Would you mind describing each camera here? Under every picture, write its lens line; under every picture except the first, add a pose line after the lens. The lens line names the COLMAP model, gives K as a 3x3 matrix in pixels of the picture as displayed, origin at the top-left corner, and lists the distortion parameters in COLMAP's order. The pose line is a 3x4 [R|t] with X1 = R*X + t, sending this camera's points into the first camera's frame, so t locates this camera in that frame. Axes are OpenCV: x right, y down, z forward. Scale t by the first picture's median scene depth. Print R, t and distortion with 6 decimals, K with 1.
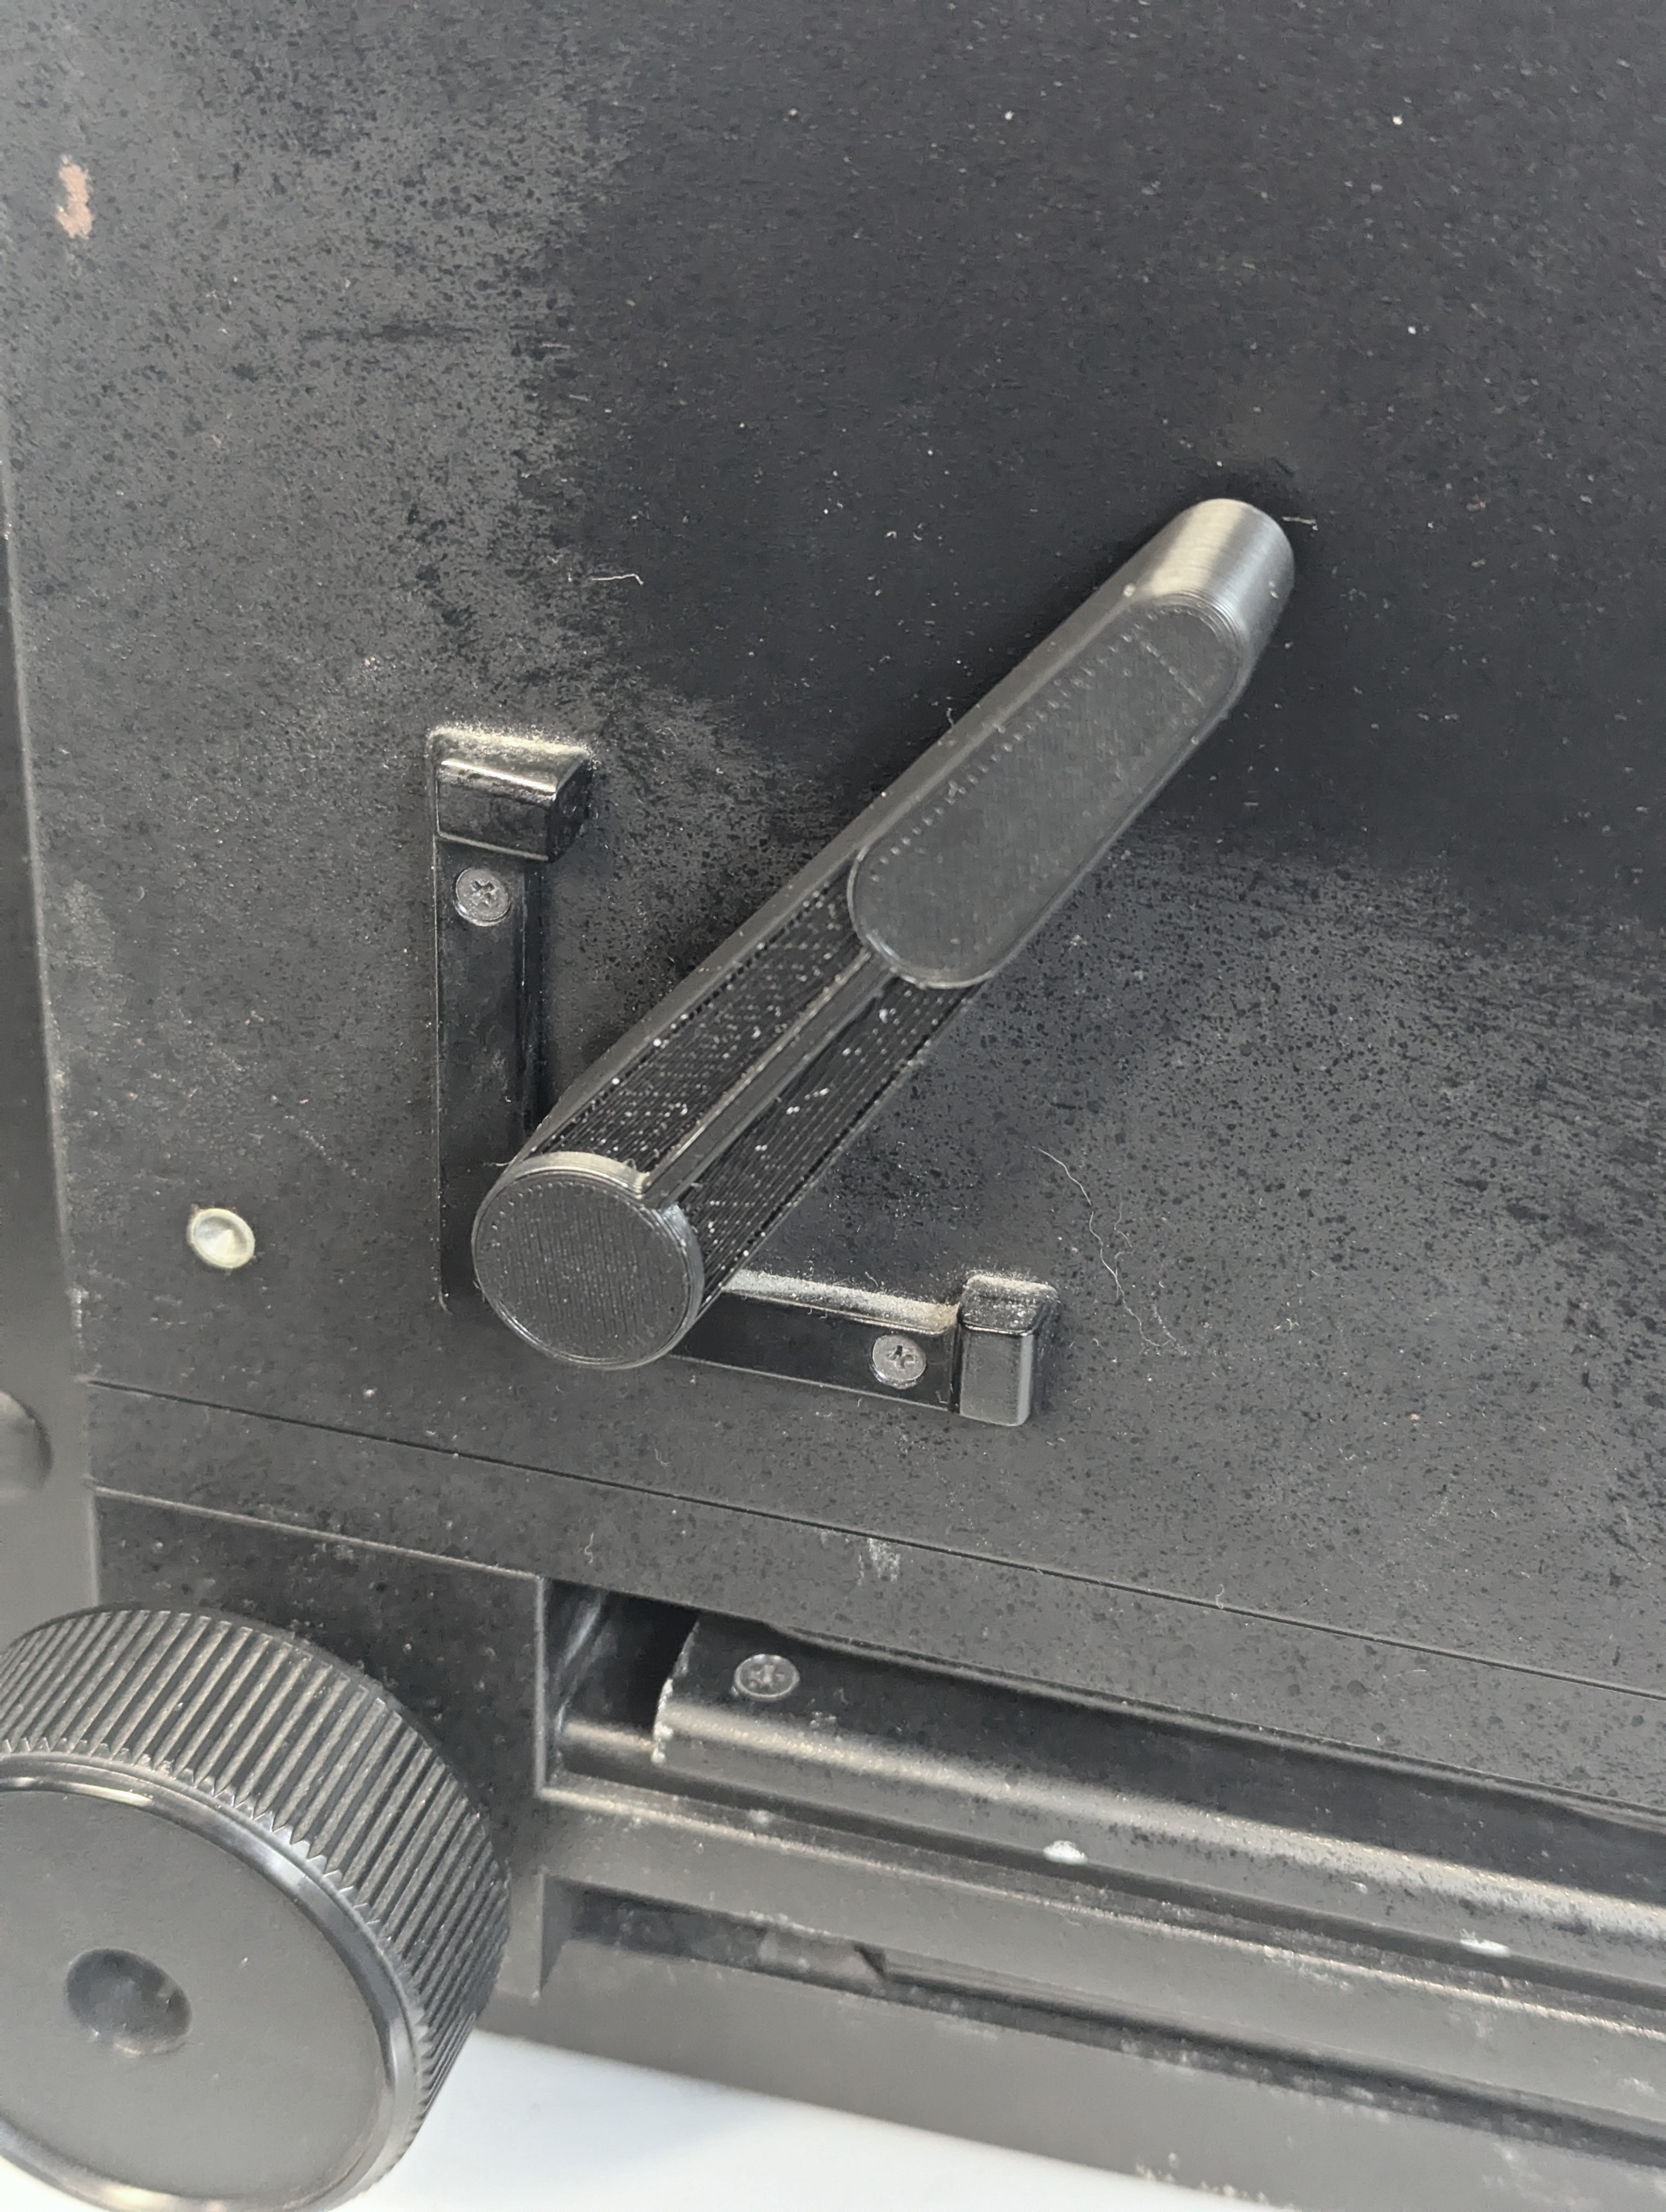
lens RADIAL K [[3369.0, 0, 833.0], [0, 3369.0, 1106.0], [0, 0, 1]] dist [0.179010, -1.111478]
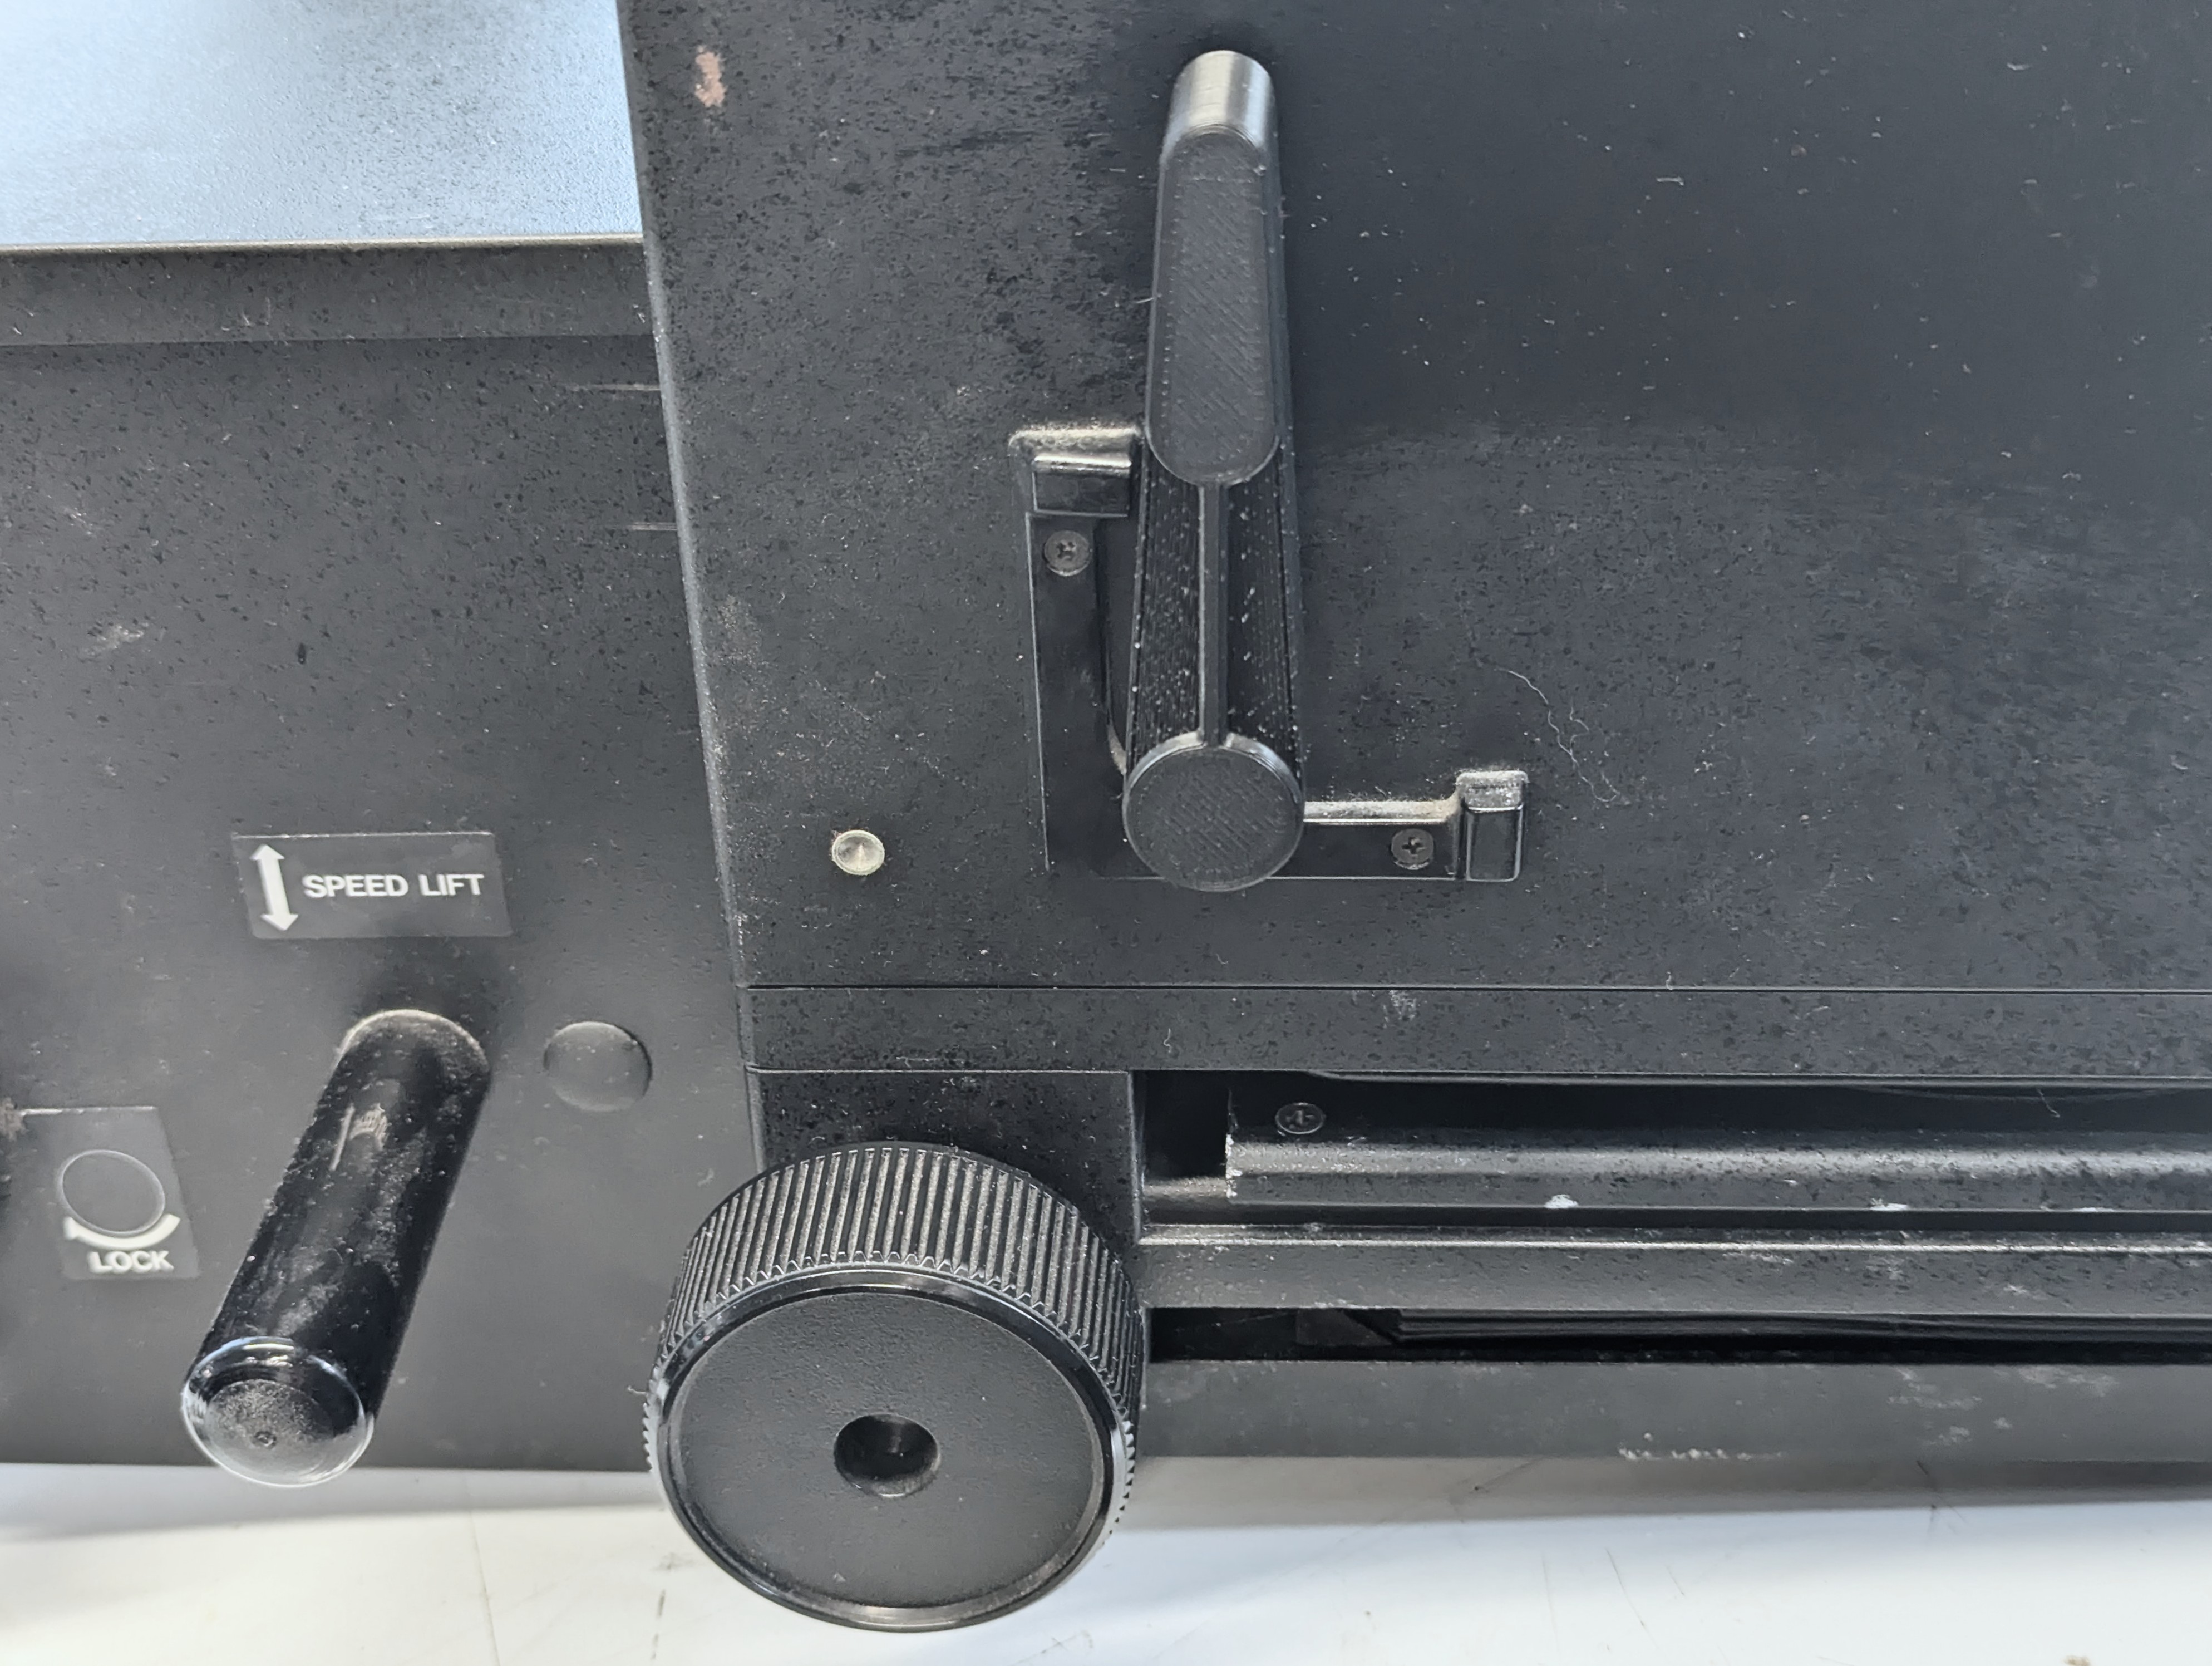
lens RADIAL K [[3466.4, 0, 1106.0], [0, 3466.4, 833.0], [0, 0, 1]] dist [0.309797, -2.211815]
pose [[0.977251, -0.179023, 0.113717, -0.264065], [0.173603, 0.983223, 0.055982, -0.028413], [-0.121831, -0.034967, 0.991935, -0.348519]]
